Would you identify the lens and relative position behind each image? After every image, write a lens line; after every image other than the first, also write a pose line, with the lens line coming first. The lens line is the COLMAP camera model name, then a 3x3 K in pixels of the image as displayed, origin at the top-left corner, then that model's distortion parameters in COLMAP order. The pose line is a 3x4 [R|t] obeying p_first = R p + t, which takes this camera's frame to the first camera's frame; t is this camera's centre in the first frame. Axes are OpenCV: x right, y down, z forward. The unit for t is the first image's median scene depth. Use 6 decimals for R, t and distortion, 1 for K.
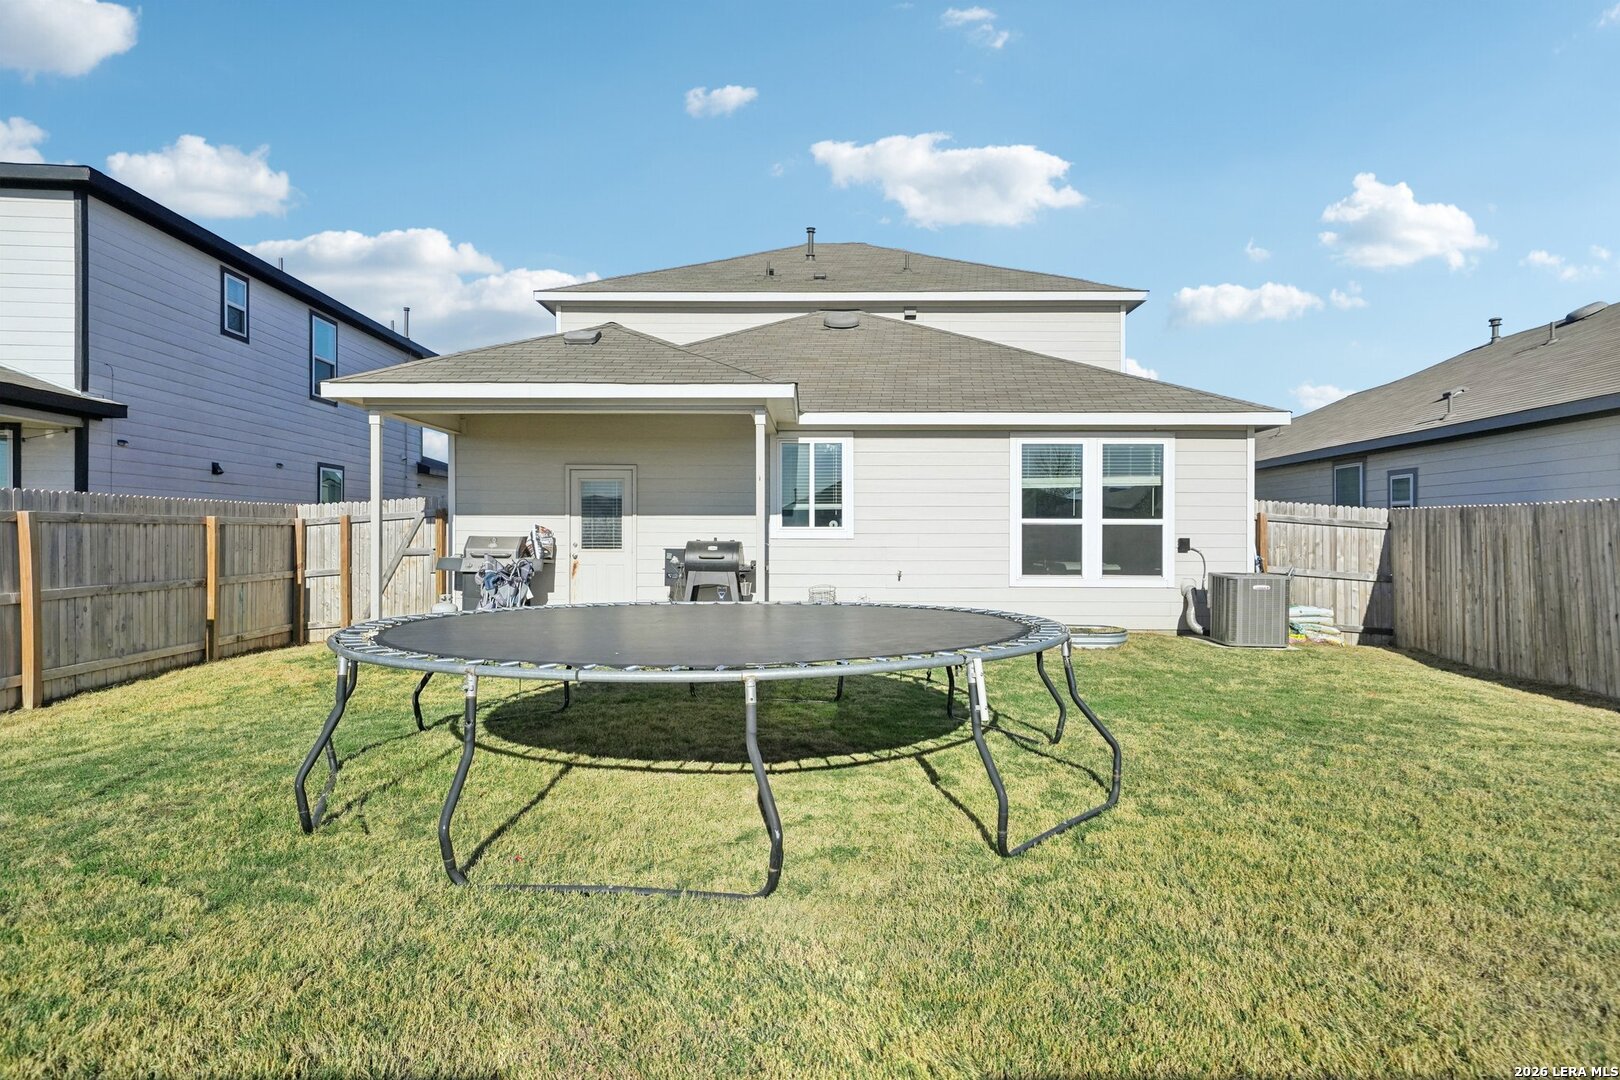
lens RADIAL K [[933.1, 0, 810.0], [0, 933.1, 540.0], [0, 0, 1]] dist [0.026245, -0.000030]
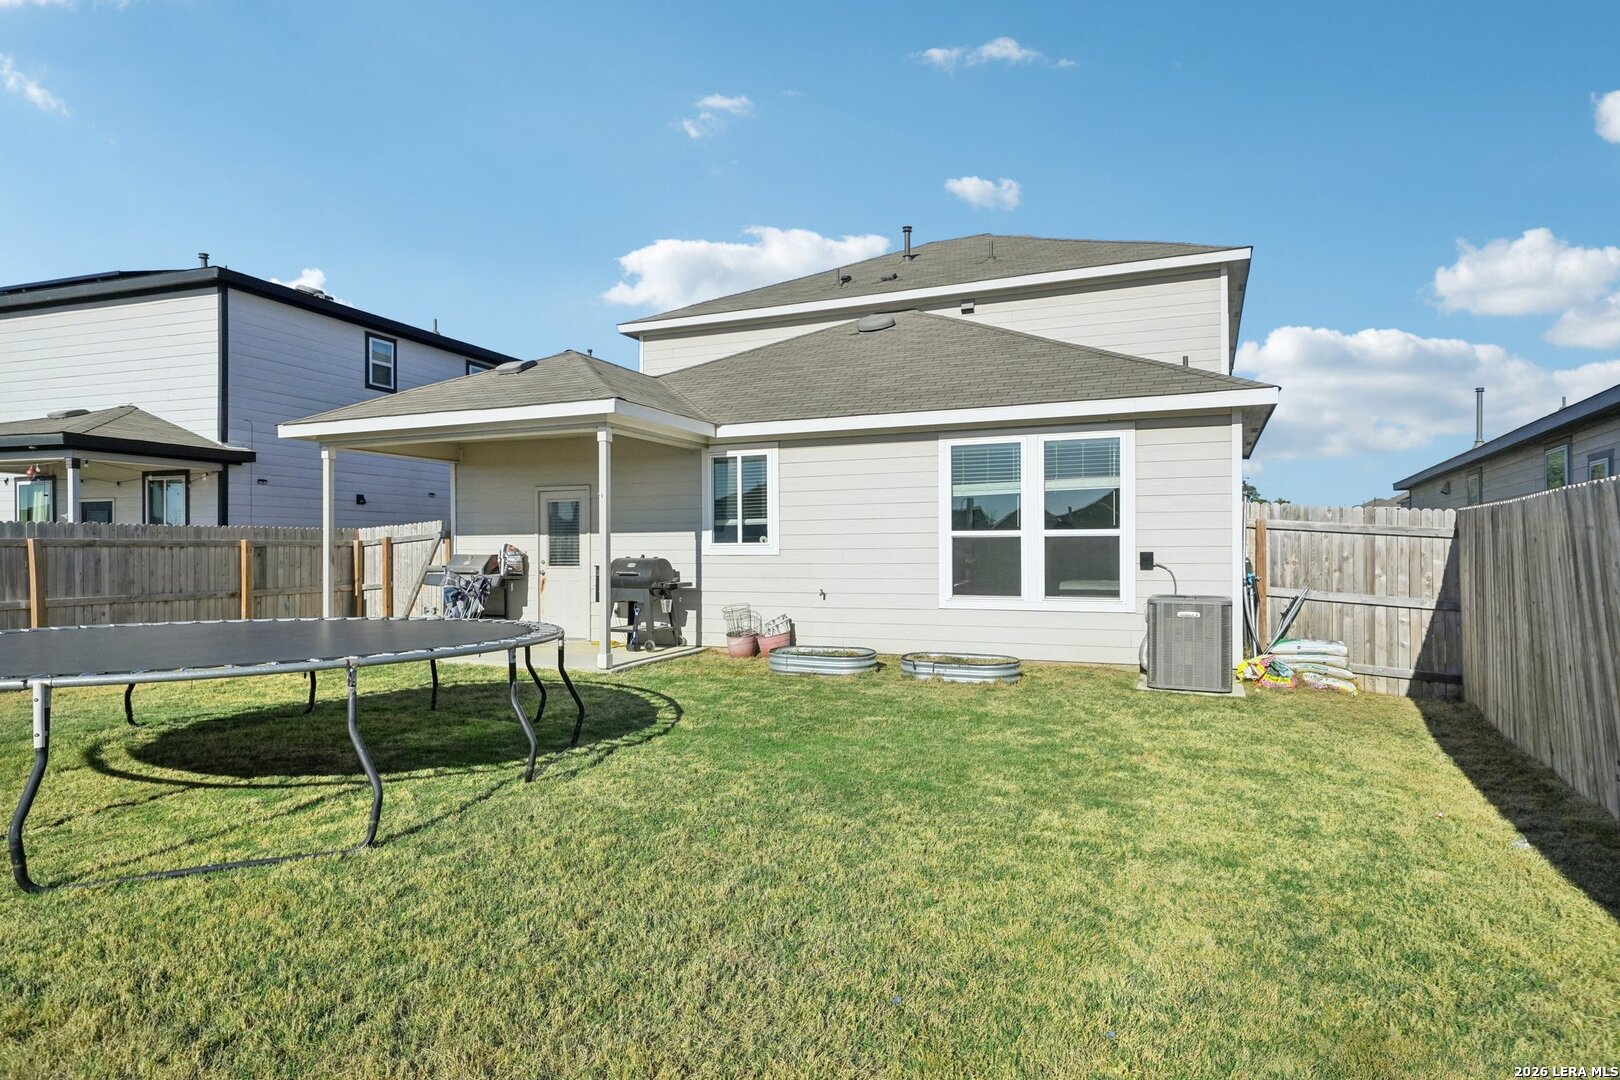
lens RADIAL K [[933.6, 0, 810.0], [0, 933.6, 549.4], [0, 0, 1]] dist [0.027922, 0.000273]
pose [[0.920180, -0.007573, -0.391423, 0.447938], [0.005451, 0.999964, -0.006532, -0.000474], [0.391458, 0.003877, 0.920188, 0.139142]]
